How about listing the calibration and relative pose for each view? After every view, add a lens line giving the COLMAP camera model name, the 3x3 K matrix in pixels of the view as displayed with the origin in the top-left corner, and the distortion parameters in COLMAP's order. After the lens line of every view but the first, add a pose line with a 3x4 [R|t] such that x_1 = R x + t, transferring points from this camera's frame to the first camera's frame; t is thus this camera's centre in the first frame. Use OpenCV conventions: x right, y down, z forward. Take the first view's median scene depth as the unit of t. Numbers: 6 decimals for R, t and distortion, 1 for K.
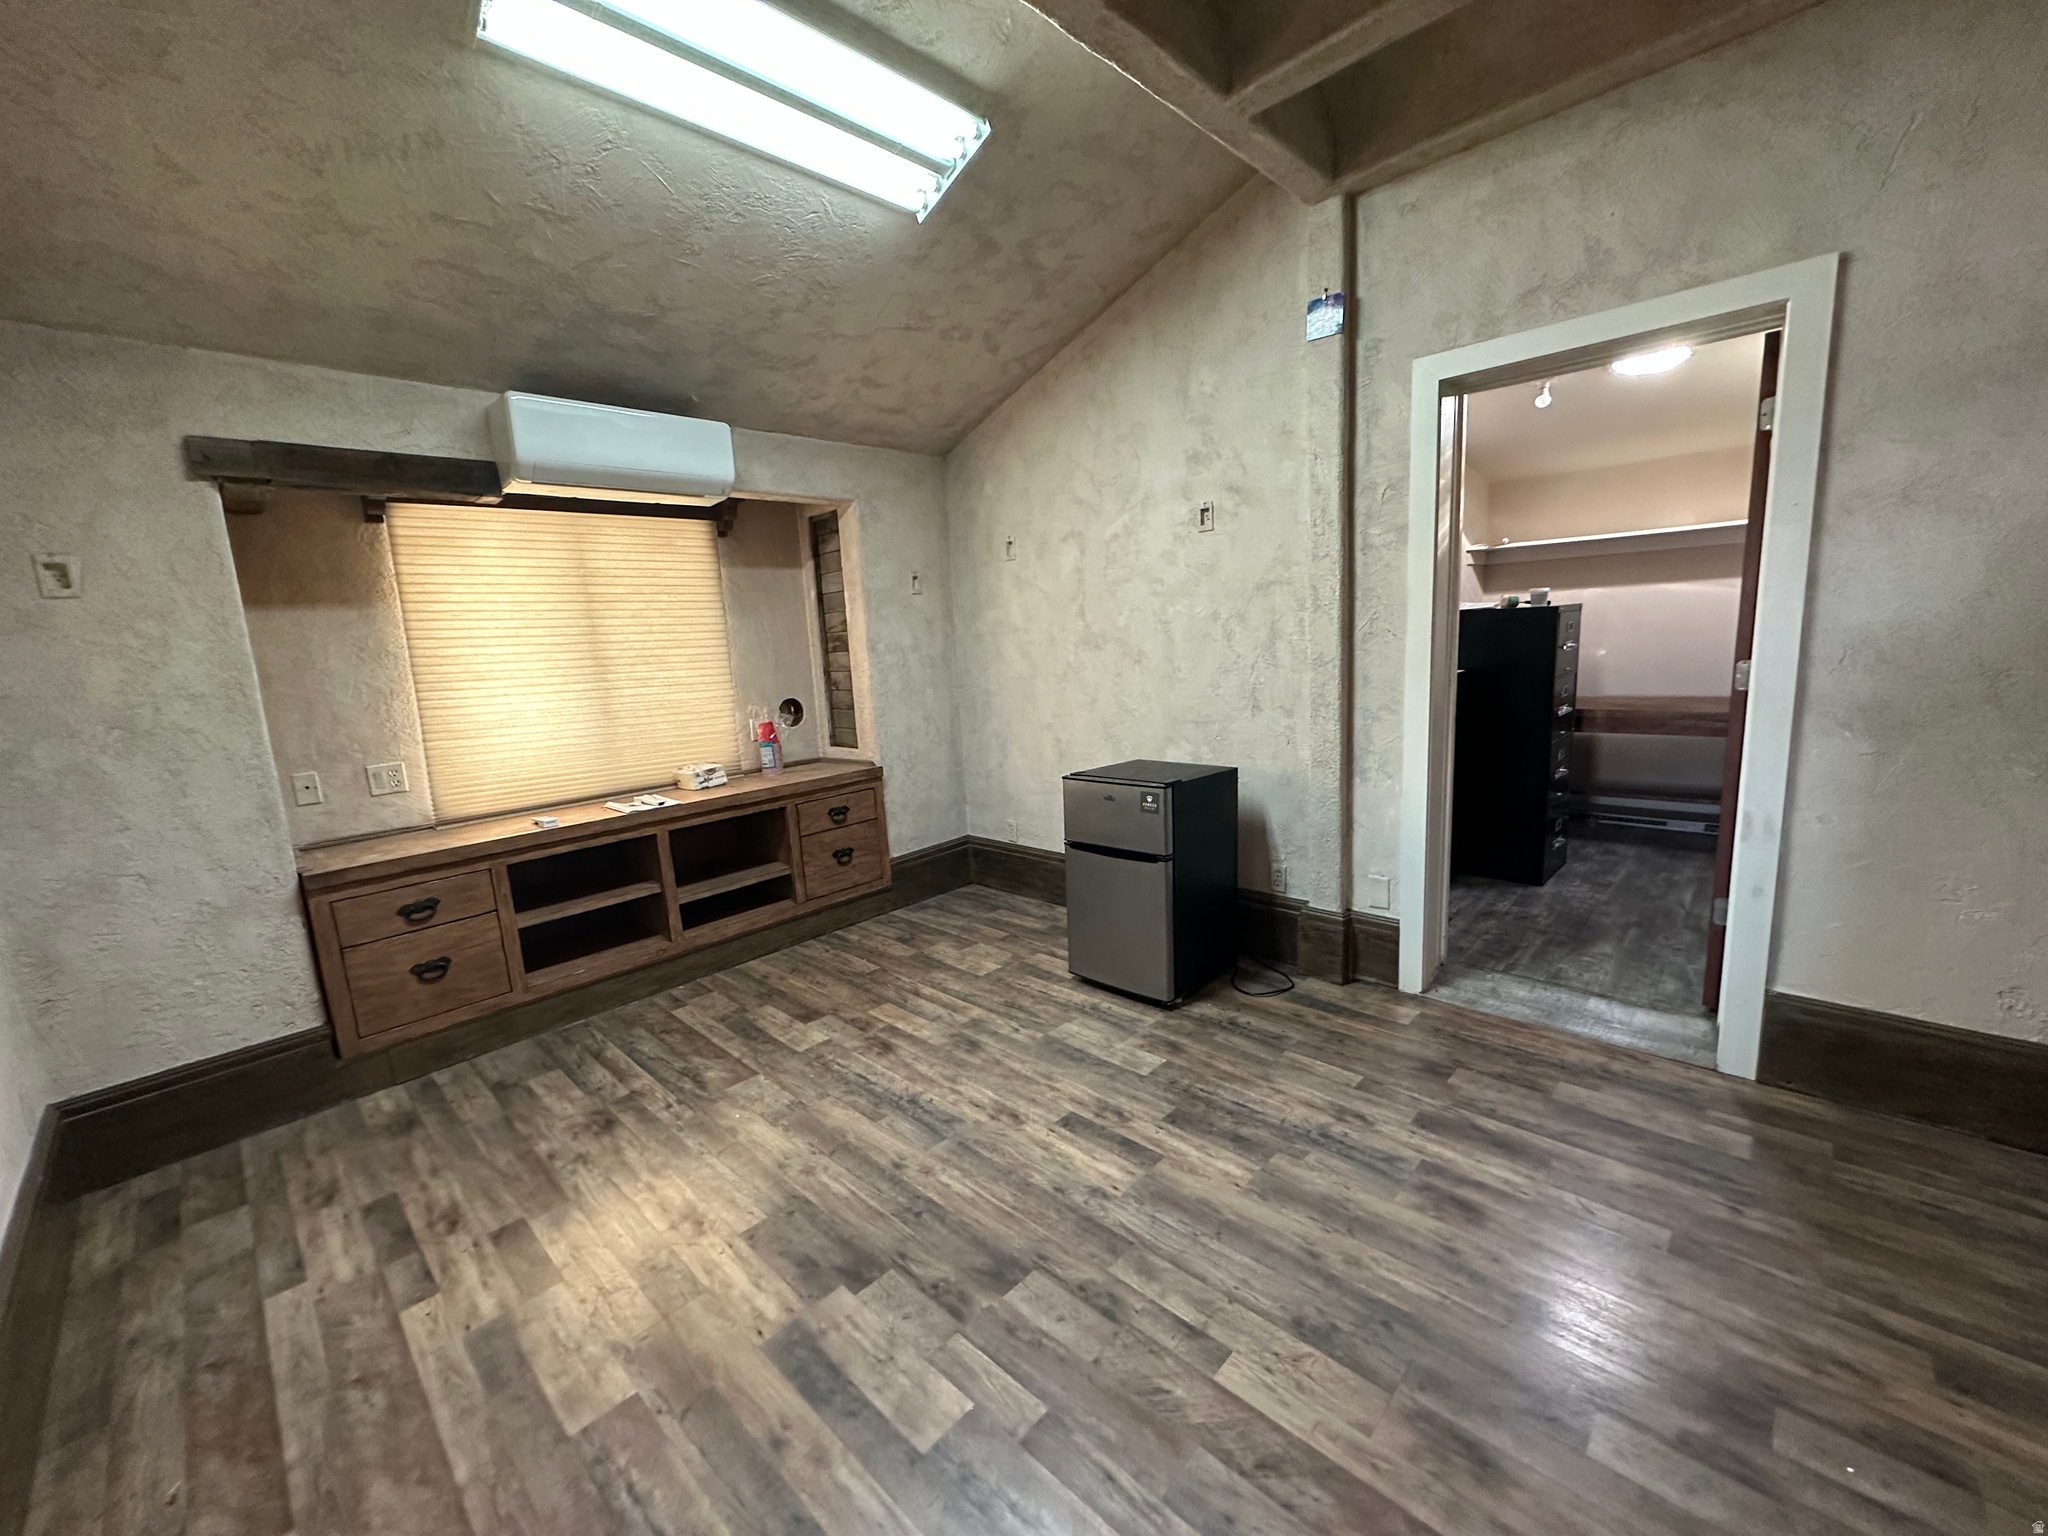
lens RADIAL K [[816.5, 0, 1024.0], [0, 816.5, 768.0], [0, 0, 1]] dist [-0.000002, 0.000084]
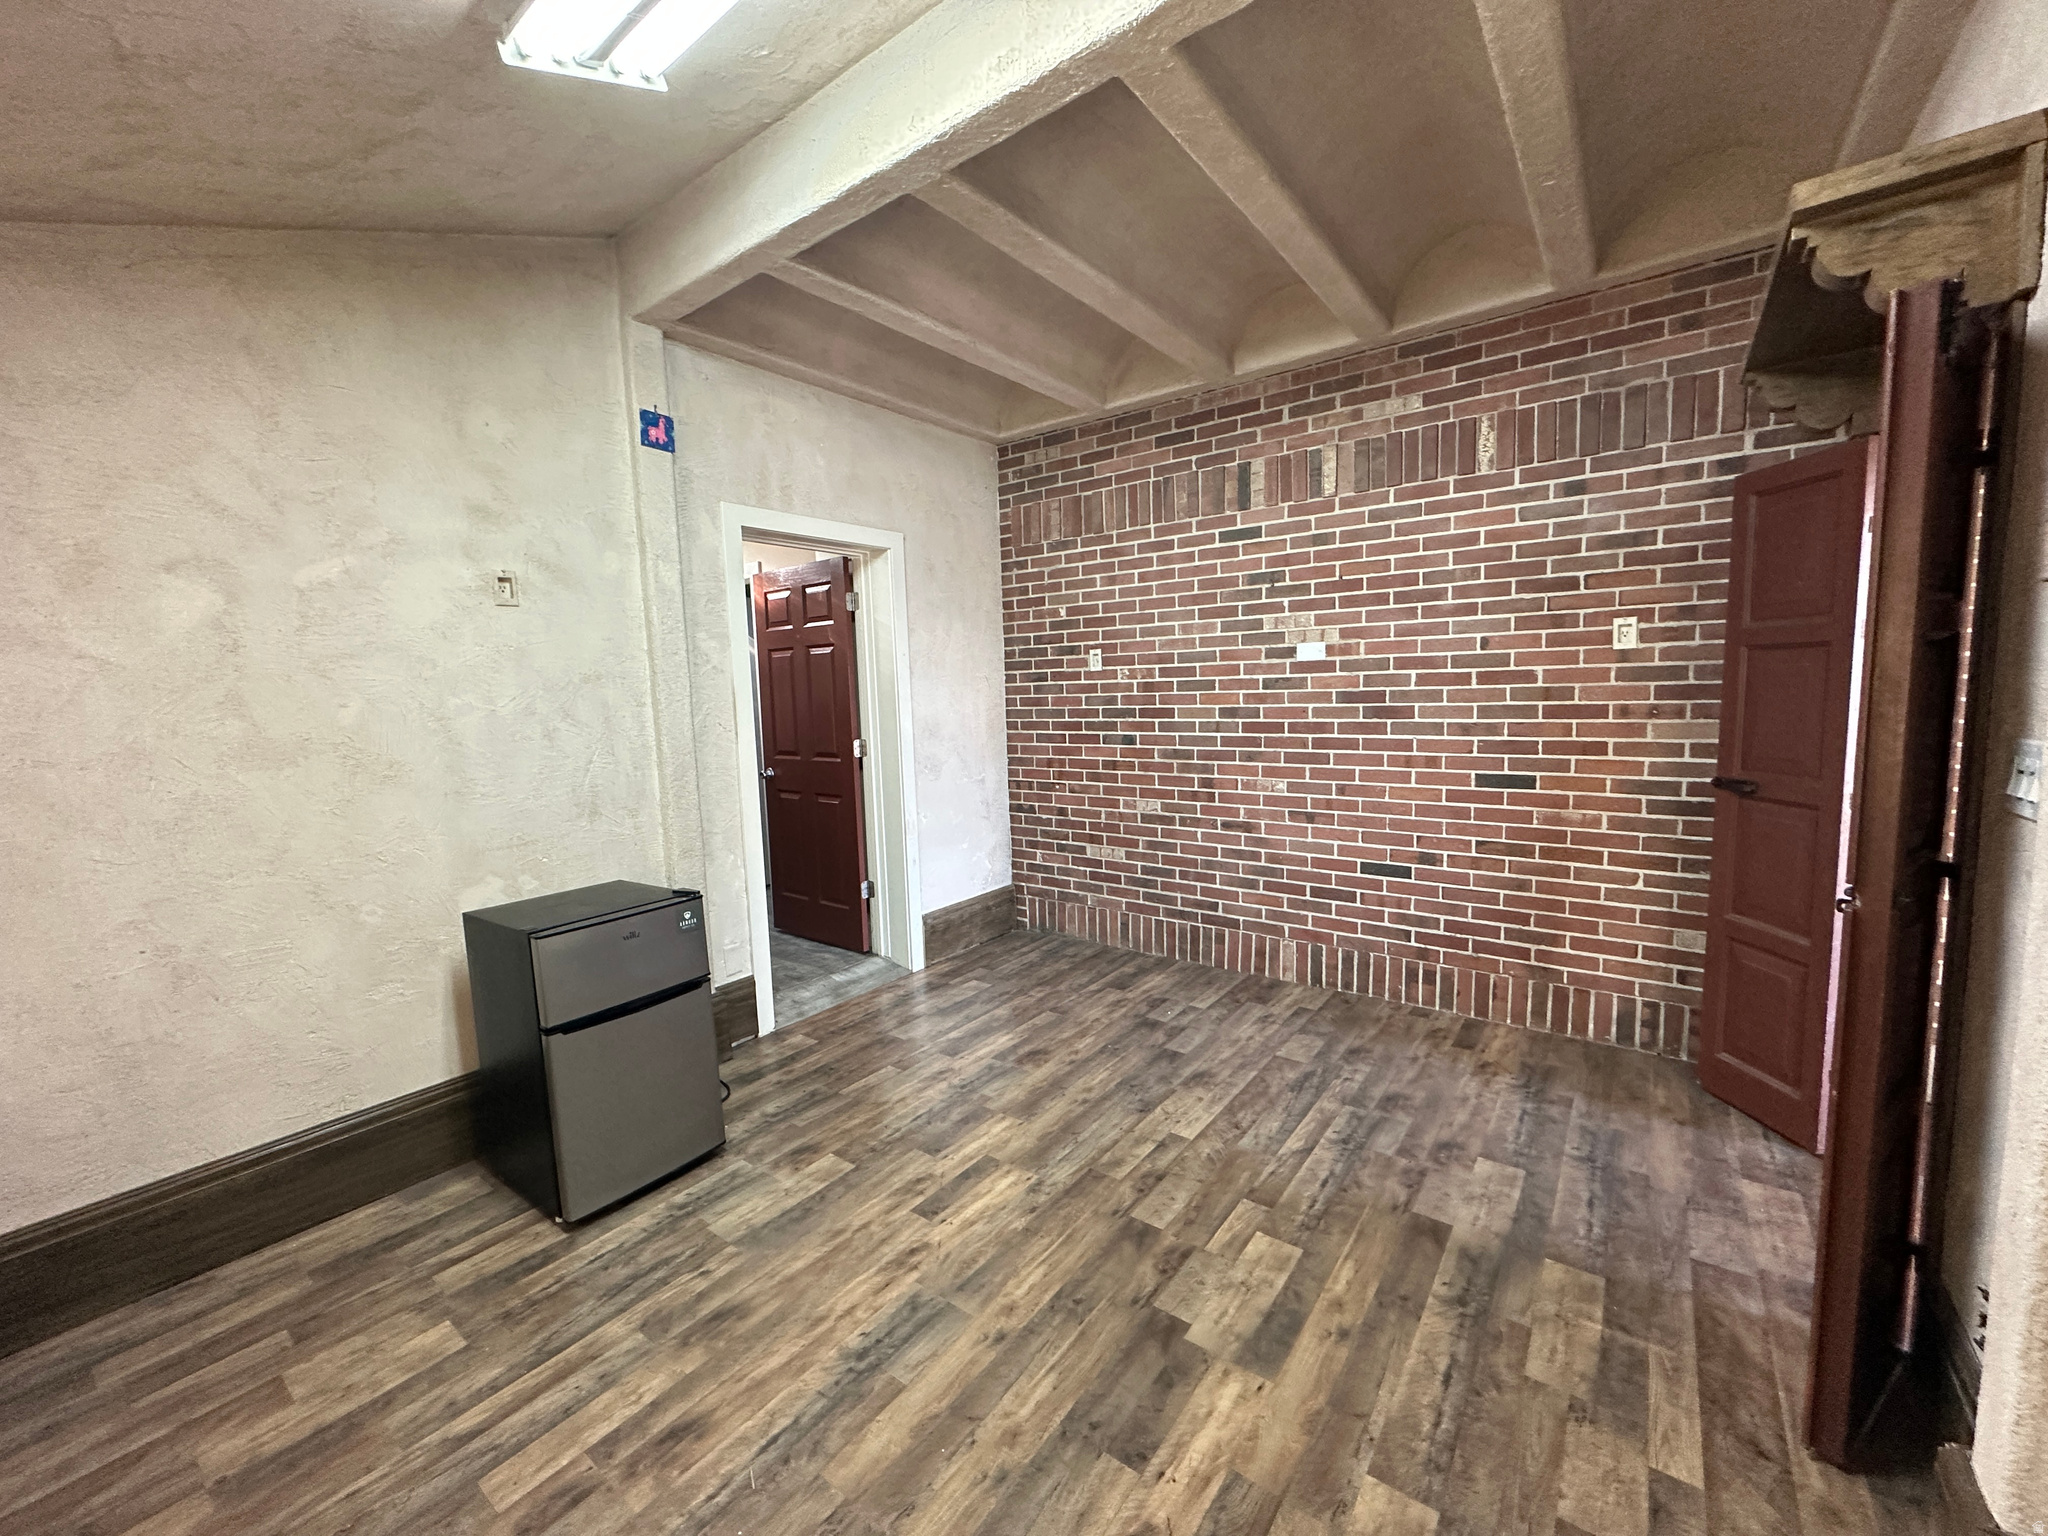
lens RADIAL K [[816.5, 0, 1024.0], [0, 816.5, 768.0], [0, 0, 1]] dist [-0.000002, 0.000084]
pose [[-0.110347, -0.043859, 0.992925, -0.765316], [0.203724, 0.976815, 0.065788, -0.102680], [-0.972790, 0.209543, -0.098853, 0.750343]]
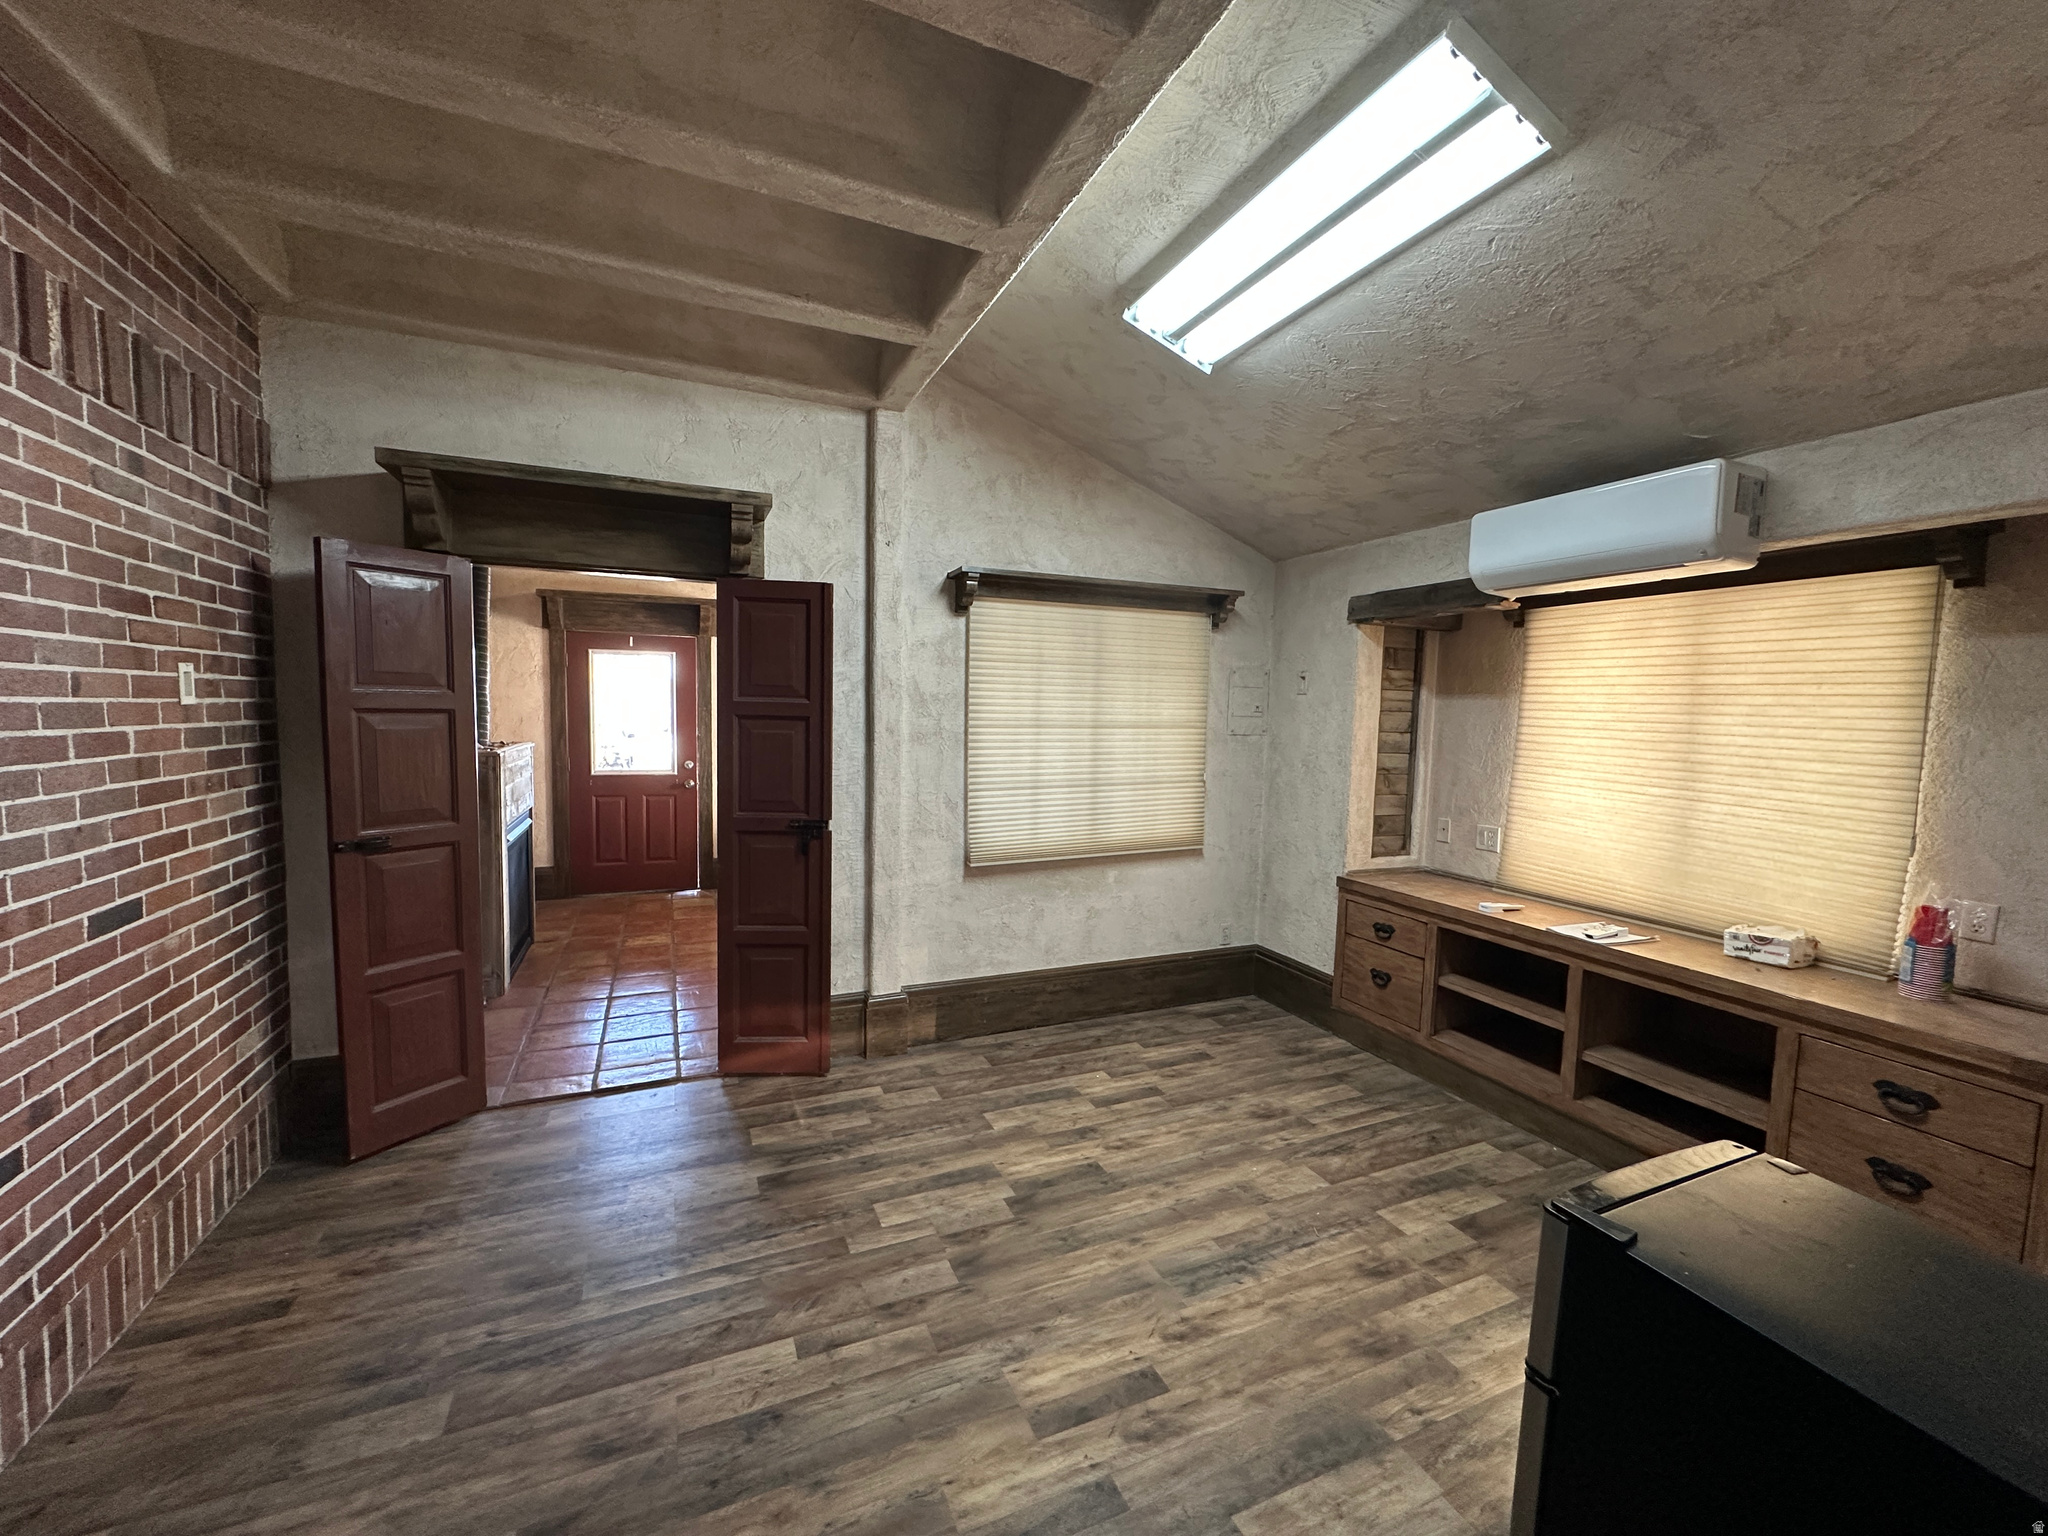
lens RADIAL K [[816.5, 0, 1024.0], [0, 816.5, 768.0], [0, 0, 1]] dist [-0.000002, 0.000084]
pose [[-0.386423, 0.116883, -0.914886, 0.653944], [-0.150224, 0.970716, 0.187467, -0.239525], [0.910006, 0.209880, -0.357548, 0.898052]]
